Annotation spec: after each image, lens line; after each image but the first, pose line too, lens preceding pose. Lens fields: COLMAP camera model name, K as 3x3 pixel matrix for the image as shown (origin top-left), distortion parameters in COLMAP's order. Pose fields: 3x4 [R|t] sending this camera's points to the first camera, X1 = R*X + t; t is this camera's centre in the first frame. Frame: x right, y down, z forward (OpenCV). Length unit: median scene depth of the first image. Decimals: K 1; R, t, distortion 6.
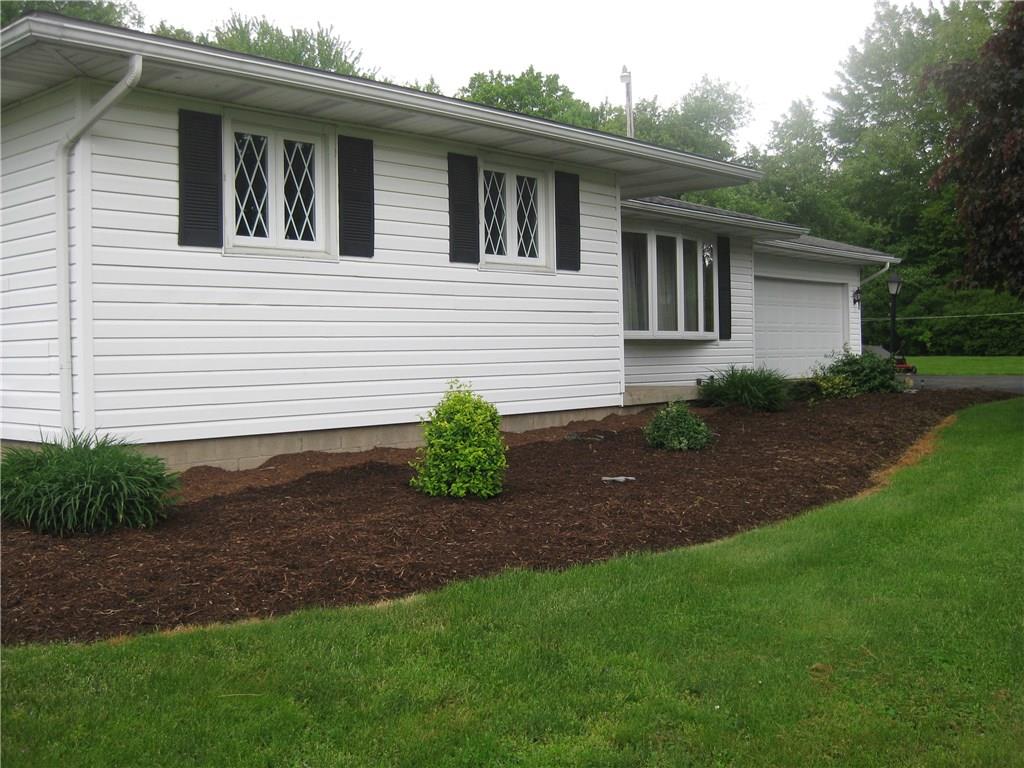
lens RADIAL K [[1127.4, 0, 509.5], [0, 1127.4, 386.4], [0, 0, 1]] dist [-0.128447, 0.000000]
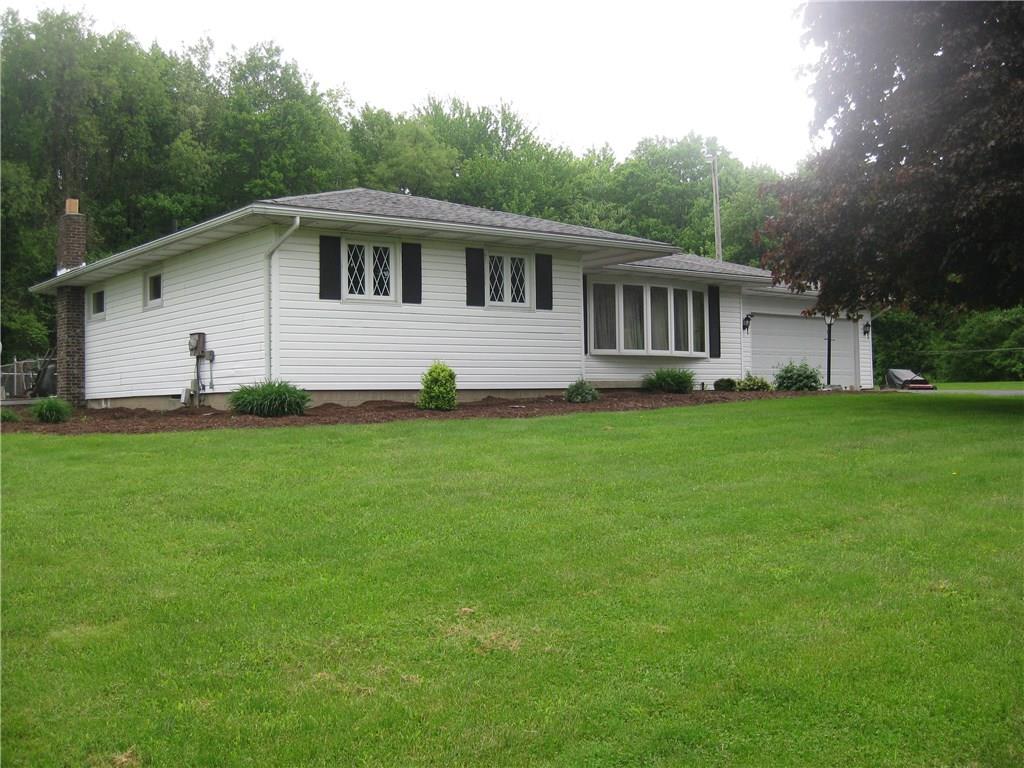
lens RADIAL K [[1127.4, 0, 514.4], [0, 1127.4, 384.0], [0, 0, 1]] dist [-0.128447, 0.000000]
pose [[0.983128, -0.001291, -0.182916, 0.398064], [-0.006614, 0.999070, -0.042596, 0.107893], [0.182801, 0.043087, 0.982205, -0.894074]]
